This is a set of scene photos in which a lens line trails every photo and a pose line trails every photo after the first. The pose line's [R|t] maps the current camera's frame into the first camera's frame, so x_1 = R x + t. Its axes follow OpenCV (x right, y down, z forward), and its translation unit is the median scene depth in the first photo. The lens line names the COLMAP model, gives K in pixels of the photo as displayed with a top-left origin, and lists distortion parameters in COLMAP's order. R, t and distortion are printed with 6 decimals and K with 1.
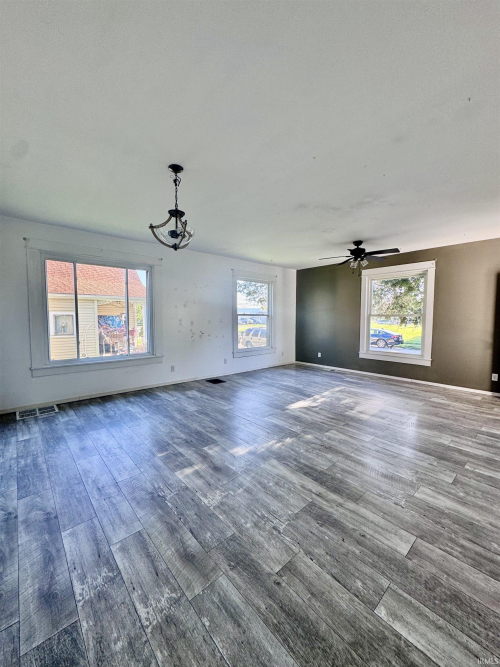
lens RADIAL K [[265.1, 0, 253.1], [0, 265.1, 336.1], [0, 0, 1]] dist [-0.001340, -0.000432]
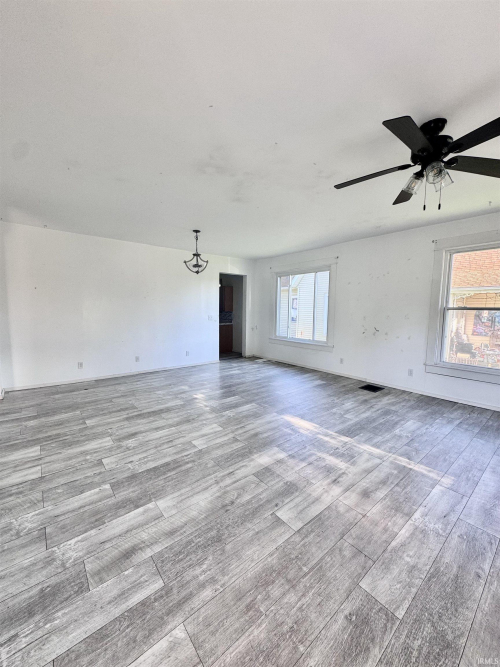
lens RADIAL K [[265.1, 0, 245.3], [0, 265.1, 334.8], [0, 0, 1]] dist [-0.001340, -0.000432]
pose [[-0.055474, 0.092155, -0.994198, 1.408821], [-0.082855, 0.991872, 0.096563, -0.090831], [0.995016, 0.087731, -0.047387, 1.280631]]
